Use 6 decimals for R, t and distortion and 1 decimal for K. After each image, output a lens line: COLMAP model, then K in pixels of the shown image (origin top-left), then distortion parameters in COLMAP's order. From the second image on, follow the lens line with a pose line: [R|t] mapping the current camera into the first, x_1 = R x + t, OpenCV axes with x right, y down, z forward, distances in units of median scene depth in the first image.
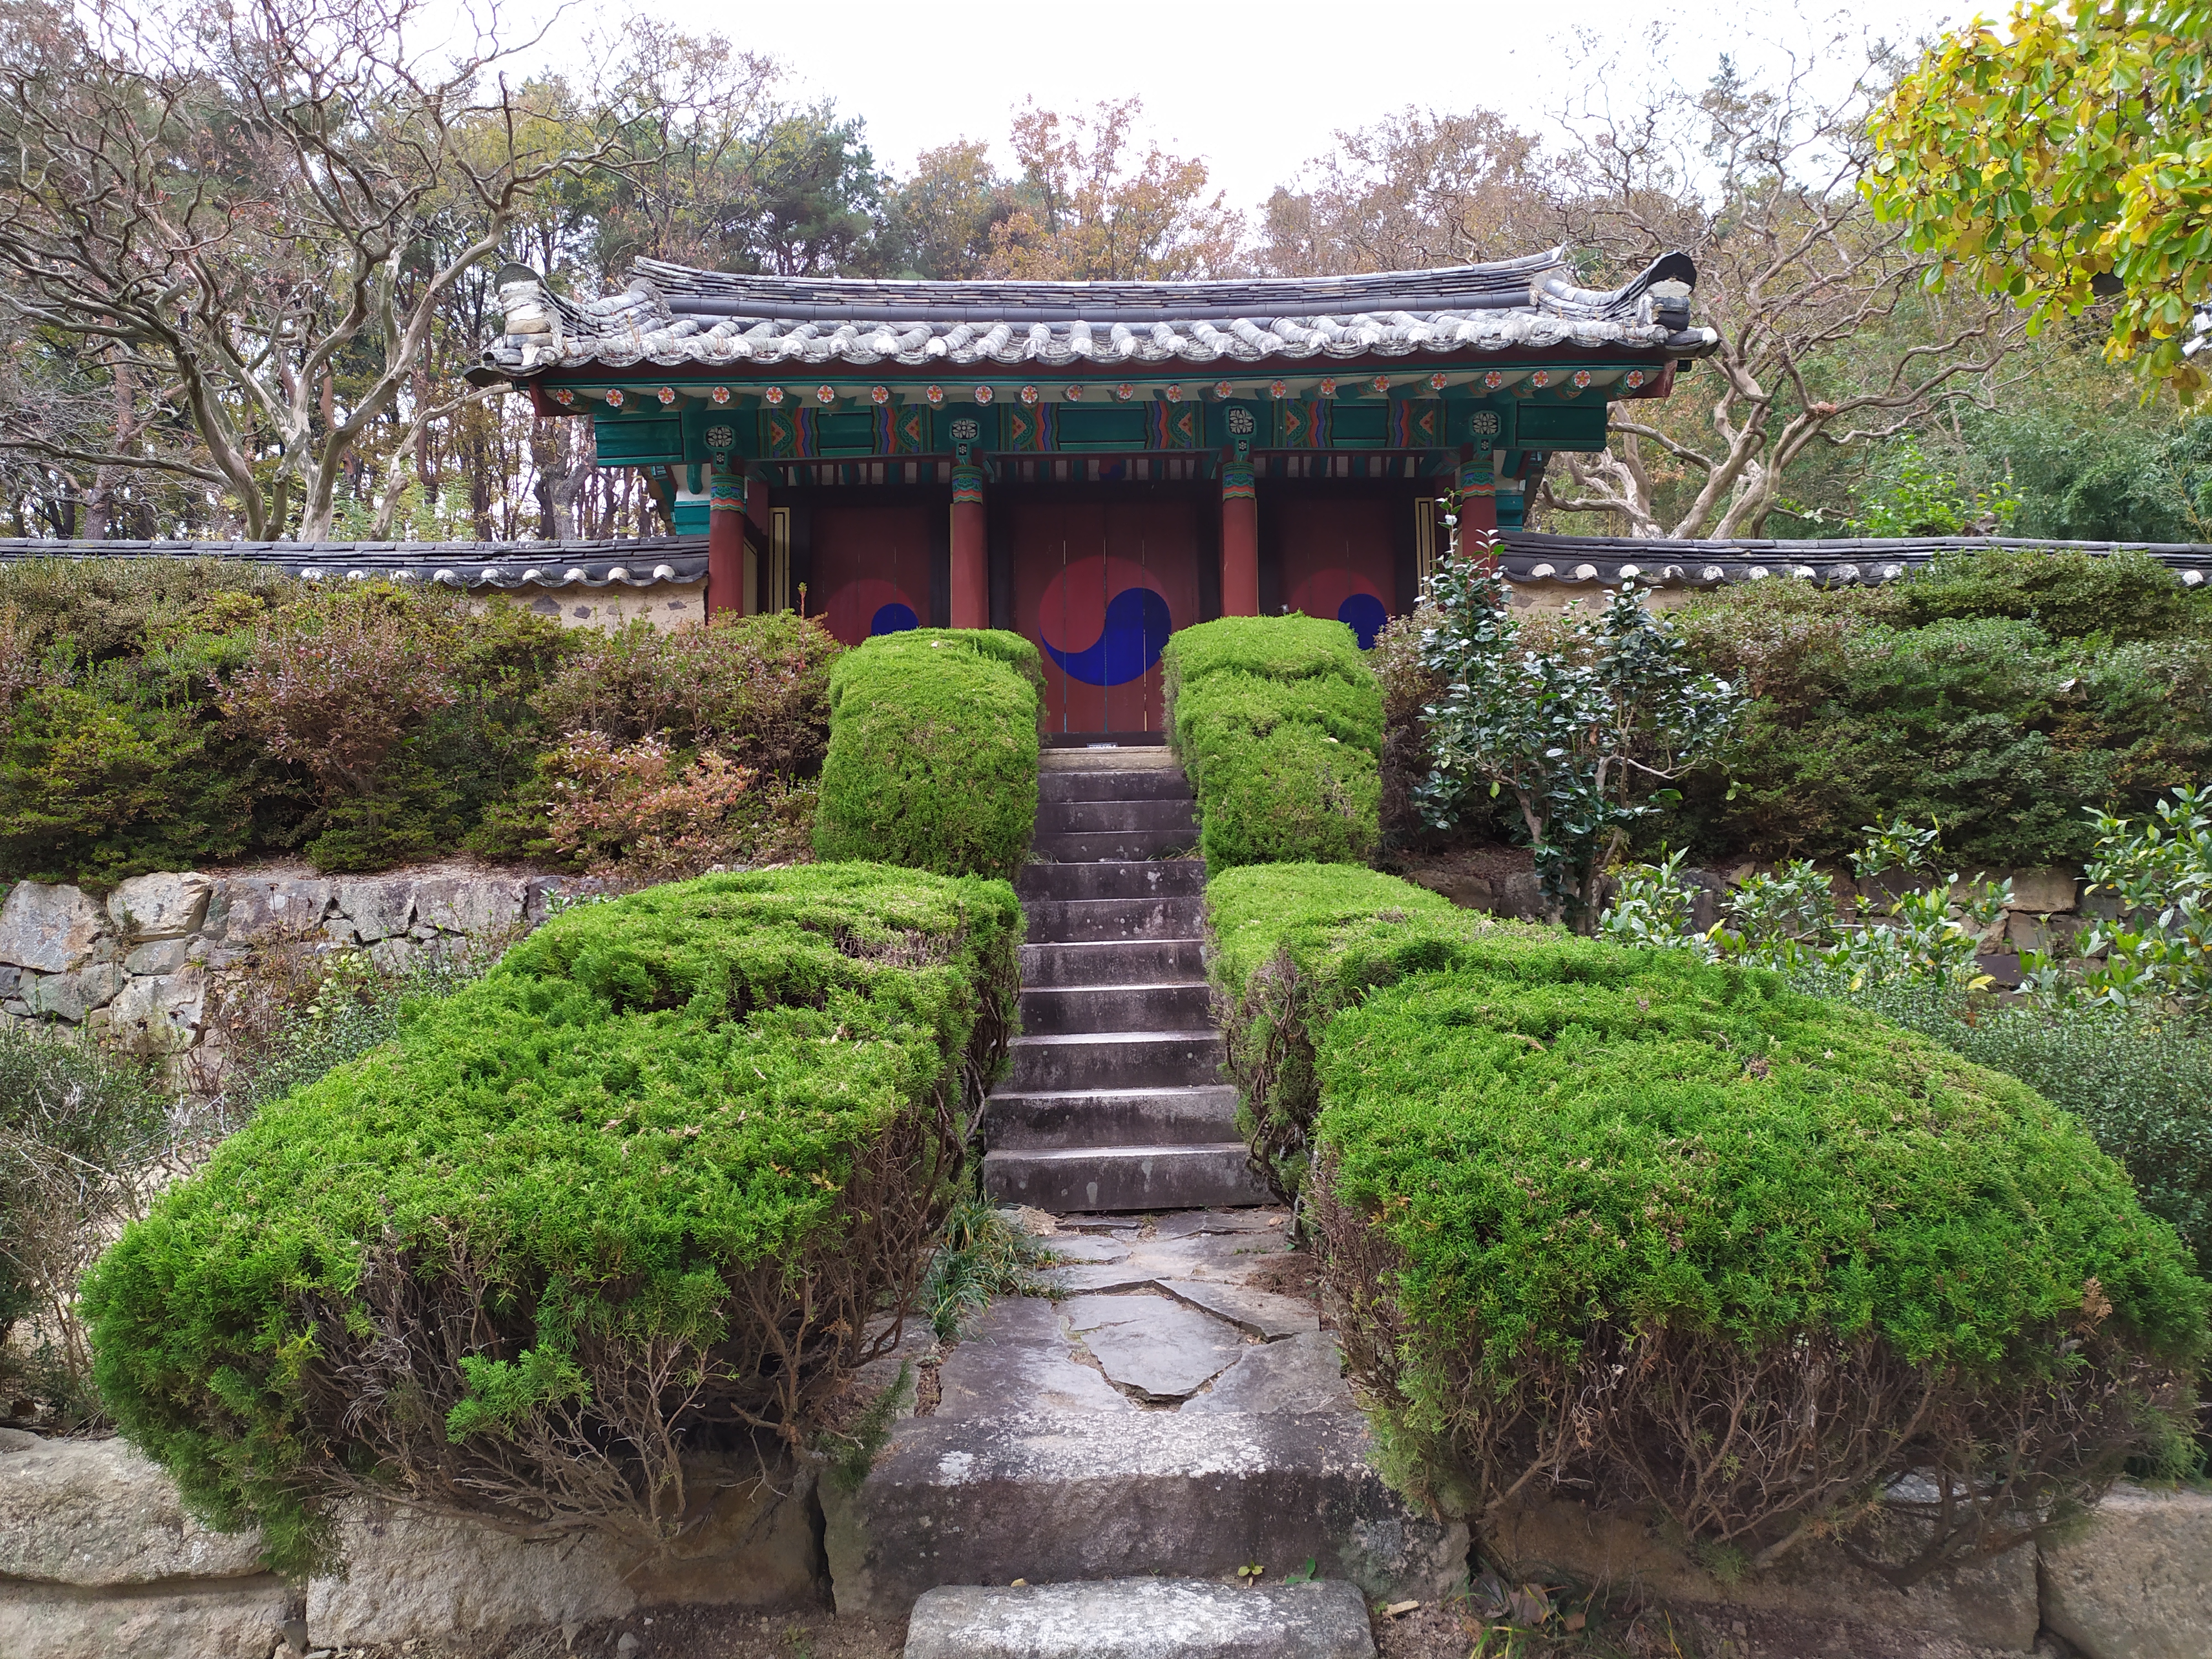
lens RADIAL K [[1624.3, 0, 1106.0], [0, 1624.3, 829.5], [0, 0, 1]] dist [0.085149, -0.106391]
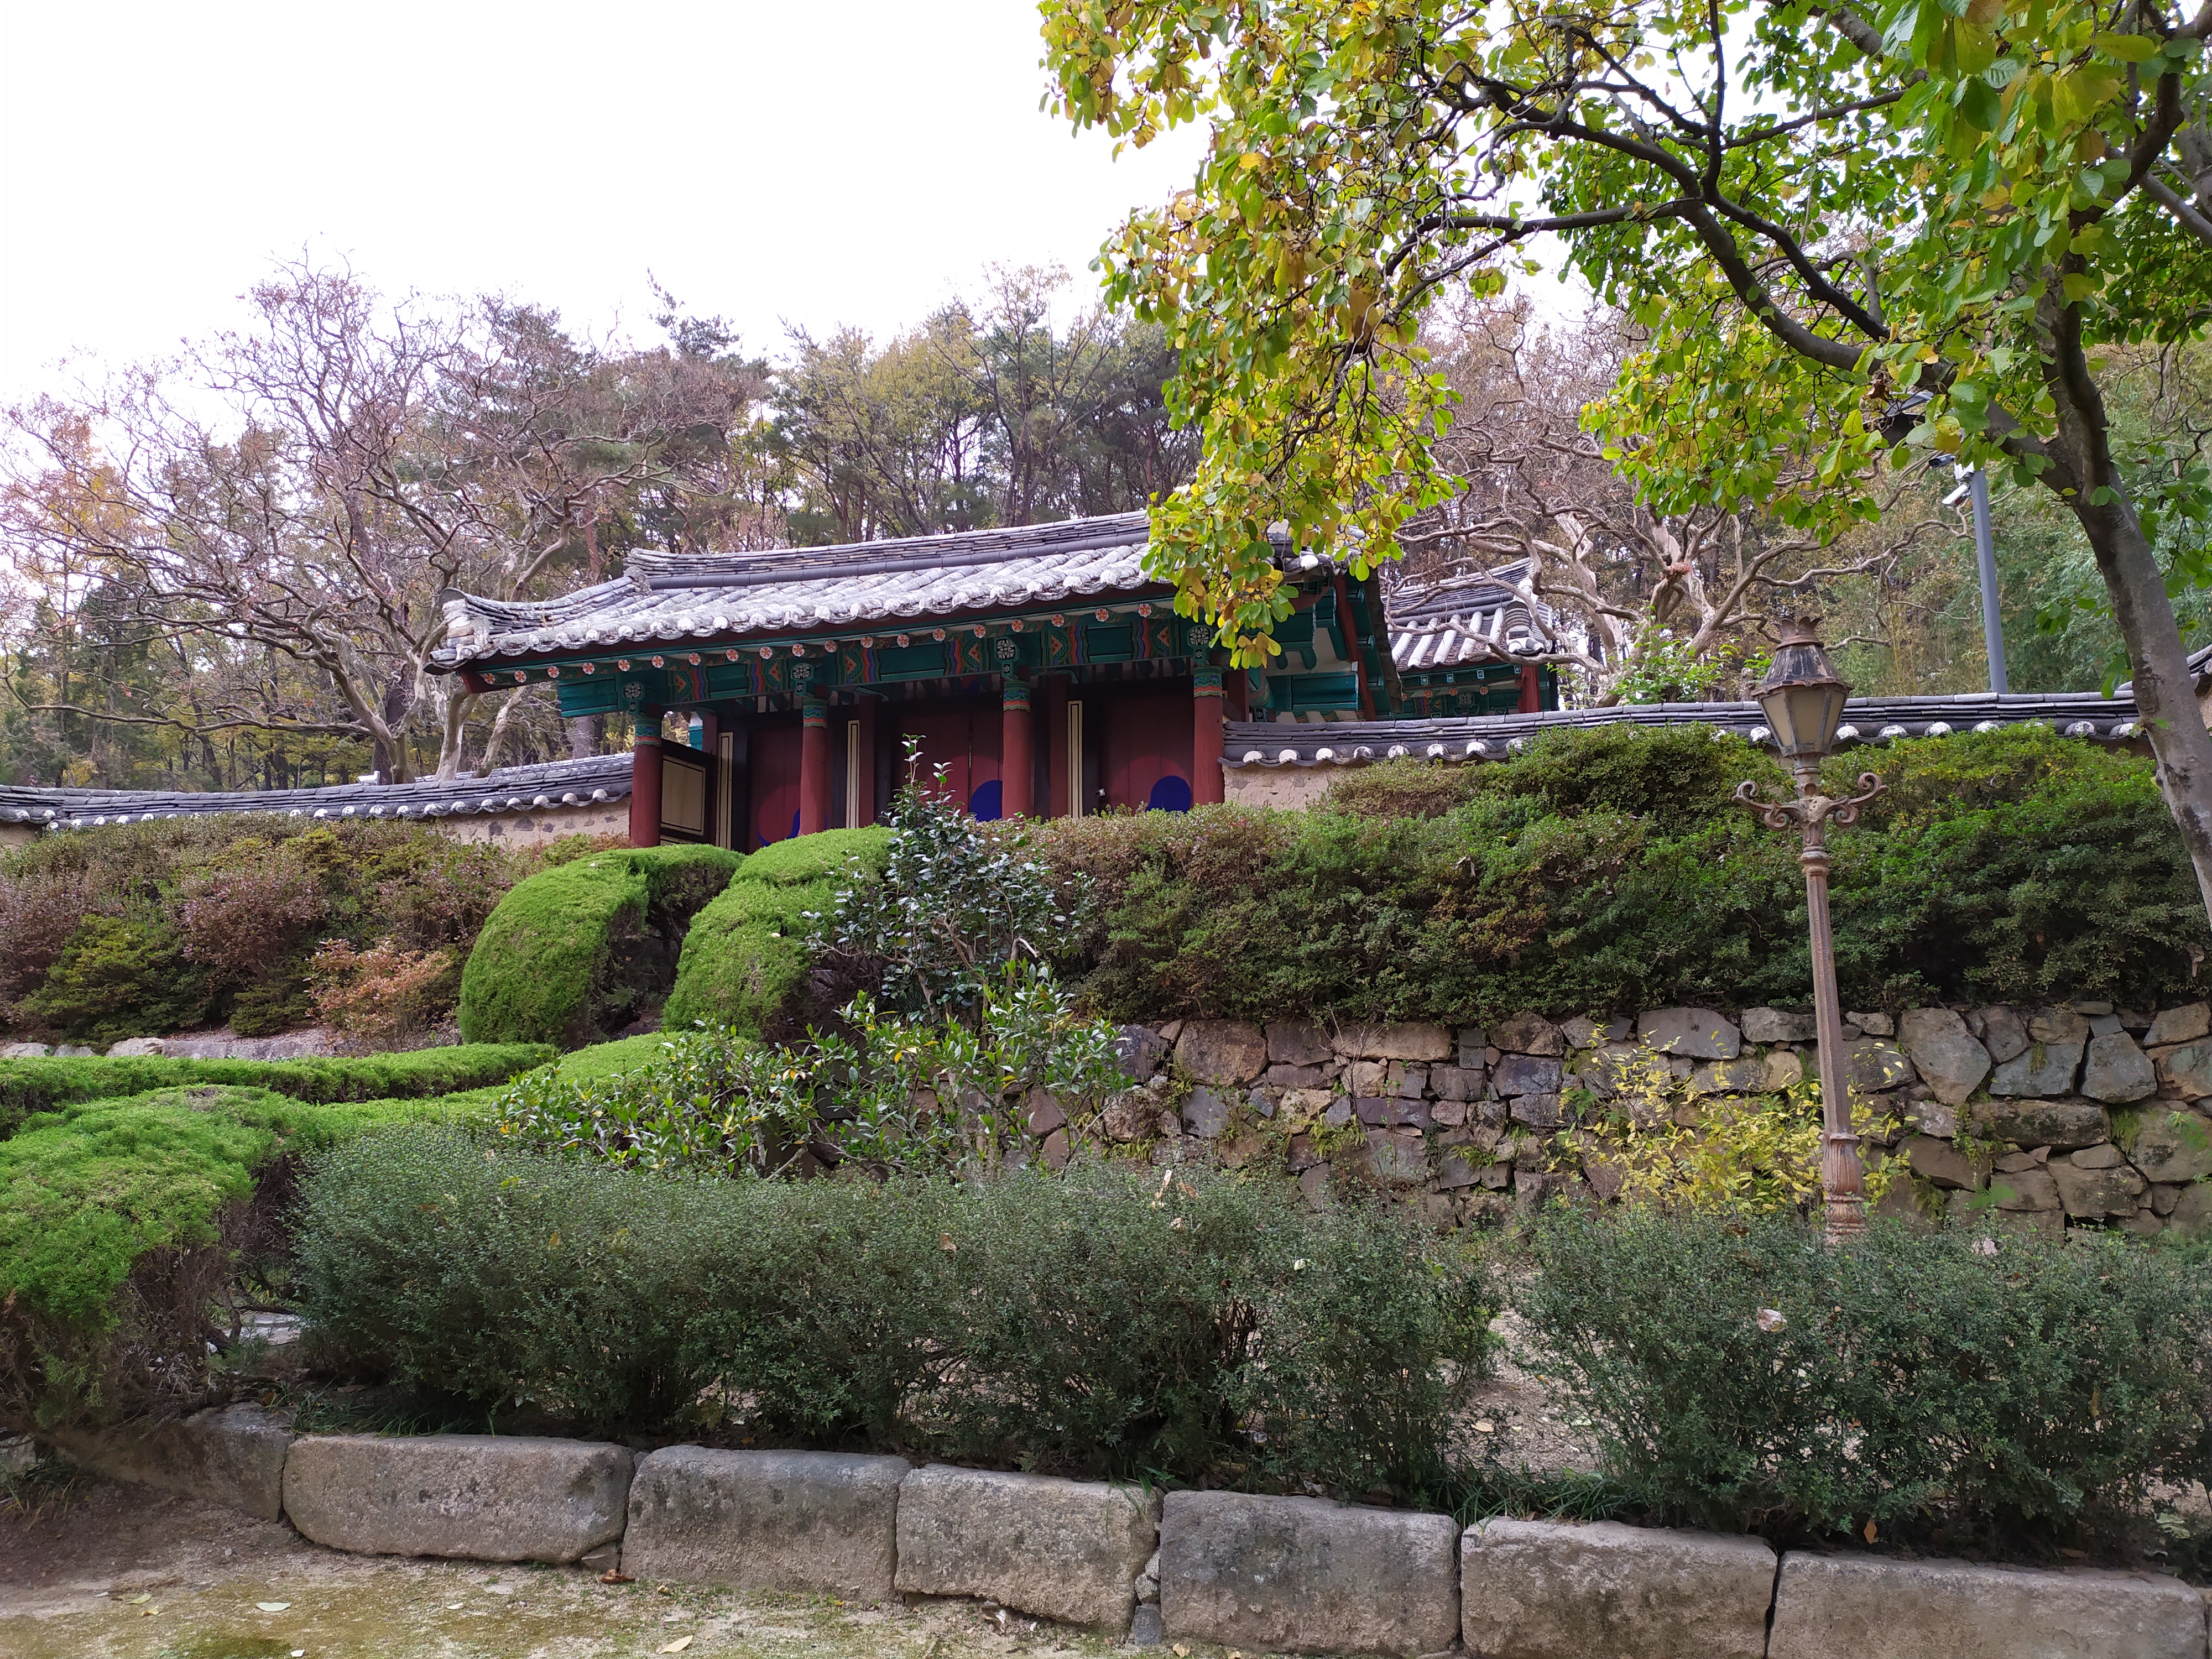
lens RADIAL K [[1579.8, 0, 1075.6], [0, 1579.8, 818.6], [0, 0, 1]] dist [0.080276, -0.194888]
pose [[0.957015, -0.046585, -0.286272, 0.456124], [0.022427, 0.995948, -0.087095, -0.018950], [0.289169, 0.076931, 0.954182, -0.100217]]
